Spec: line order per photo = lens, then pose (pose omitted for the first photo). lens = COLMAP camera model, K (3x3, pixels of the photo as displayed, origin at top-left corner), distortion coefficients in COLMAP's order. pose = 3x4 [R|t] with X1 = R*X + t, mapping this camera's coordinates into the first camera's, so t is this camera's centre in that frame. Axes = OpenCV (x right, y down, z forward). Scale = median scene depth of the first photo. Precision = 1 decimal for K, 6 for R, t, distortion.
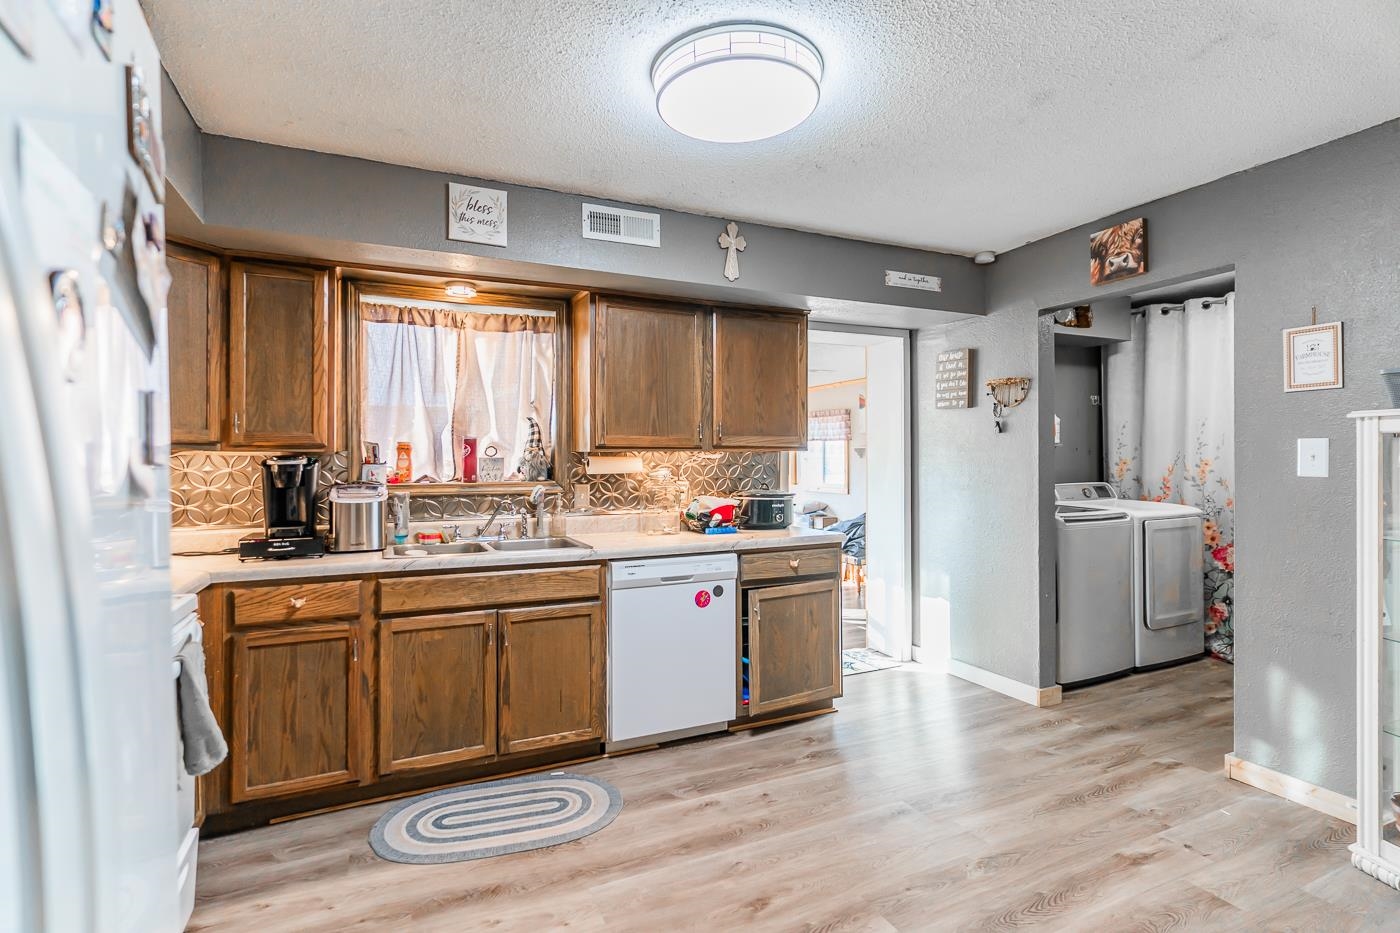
lens RADIAL K [[676.0, 0, 696.2], [0, 676.0, 460.1], [0, 0, 1]] dist [0.002784, 0.000007]
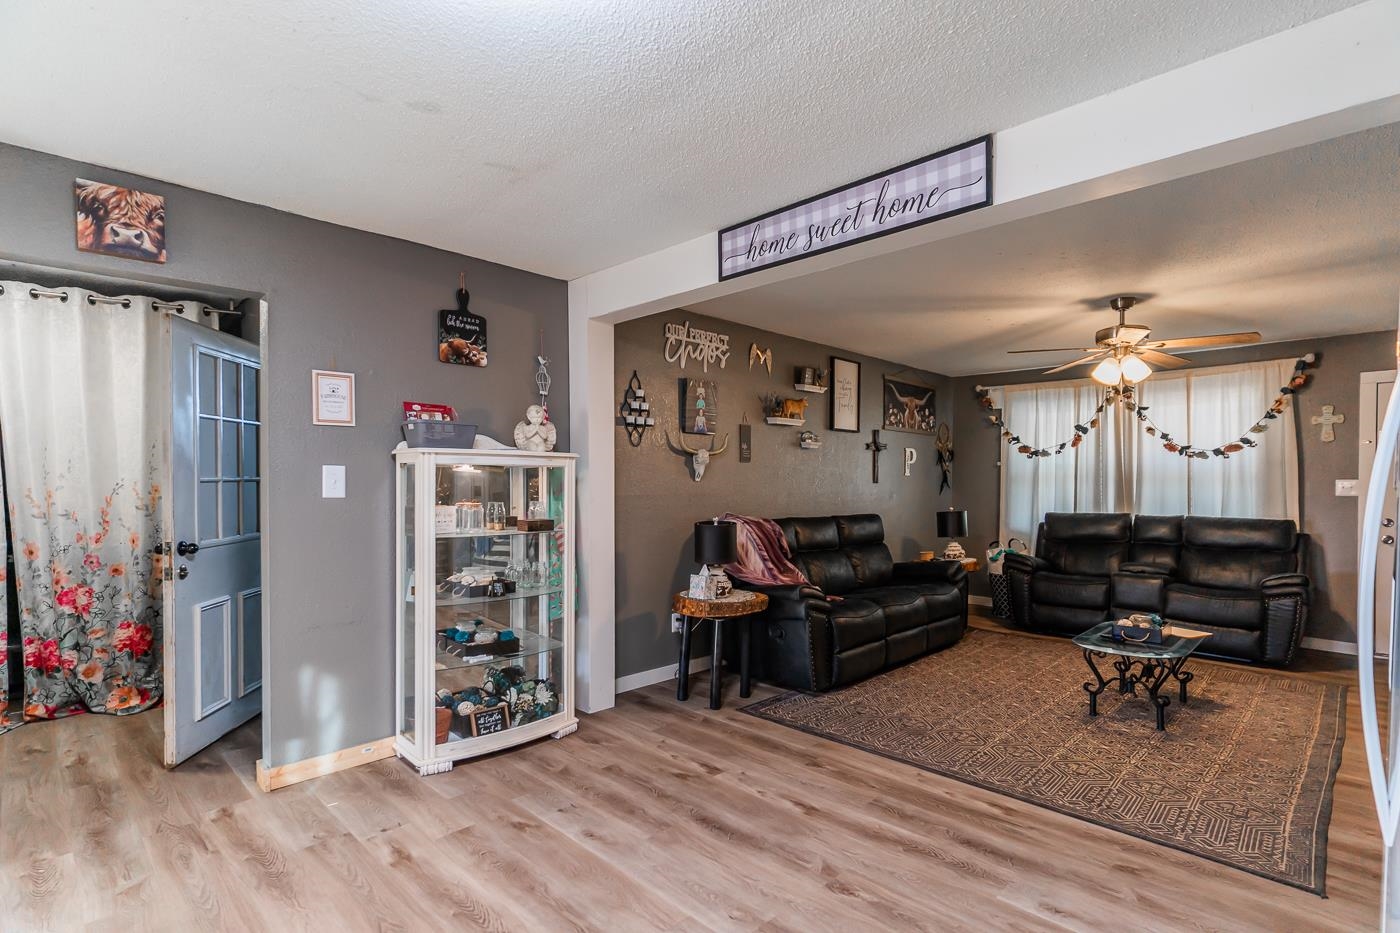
lens RADIAL K [[676.0, 0, 707.1], [0, 676.0, 487.2], [0, 0, 1]] dist [0.002784, 0.000007]
pose [[-0.354755, -0.010821, 0.934897, -0.350640], [0.004096, 0.999905, 0.013128, -0.004930], [-0.934950, 0.008486, -0.354677, 0.627731]]
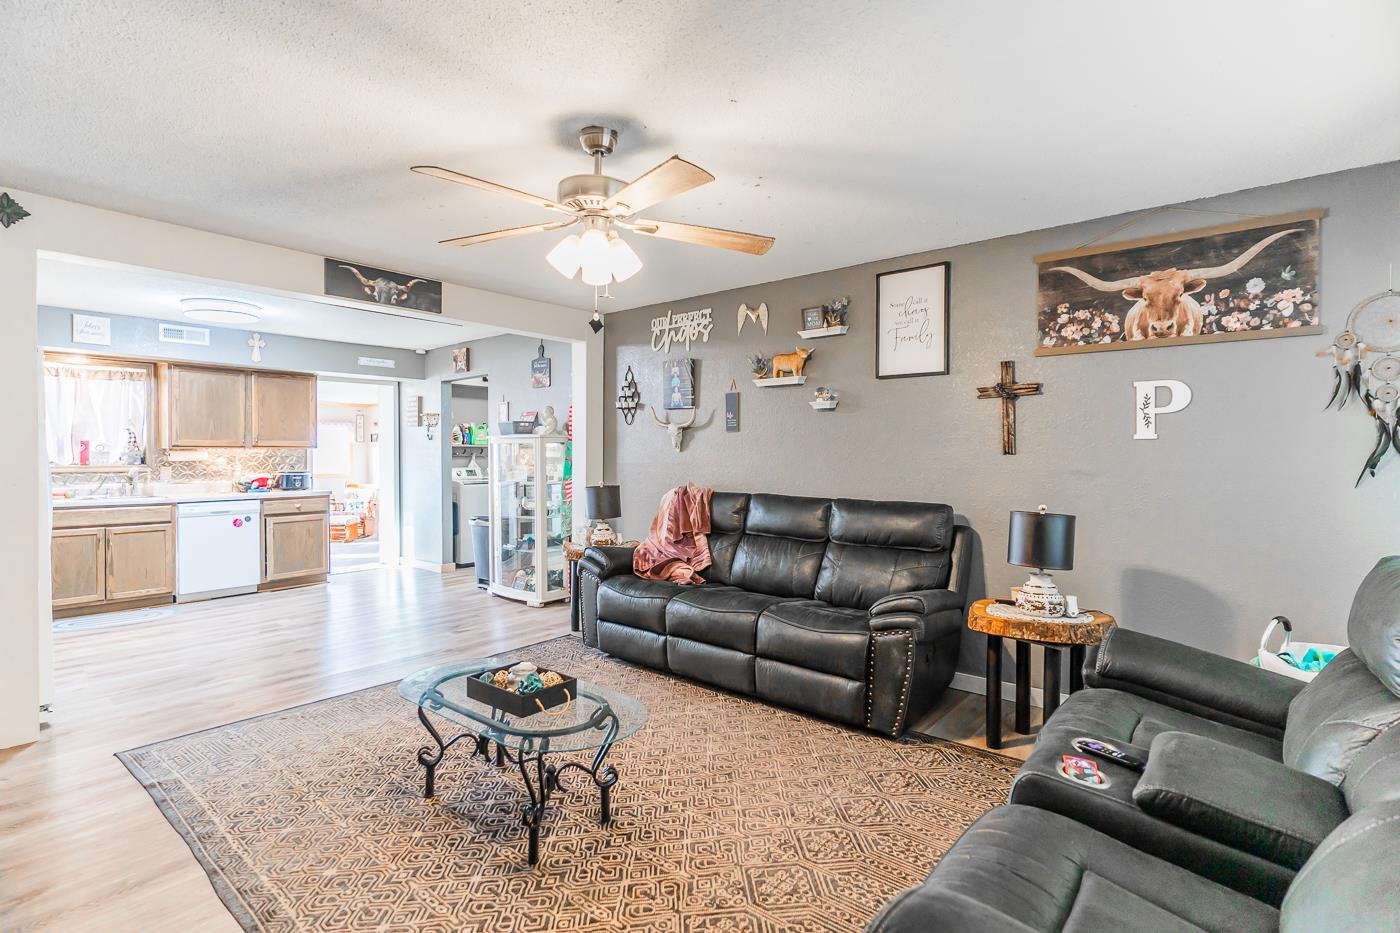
lens RADIAL K [[676.0, 0, 704.8], [0, 676.0, 461.2], [0, 0, 1]] dist [0.002784, 0.000007]
pose [[0.903294, -0.003321, 0.429010, 0.379886], [0.001161, 0.999985, 0.005295, 0.014837], [-0.429021, -0.004285, 0.903284, -1.328679]]
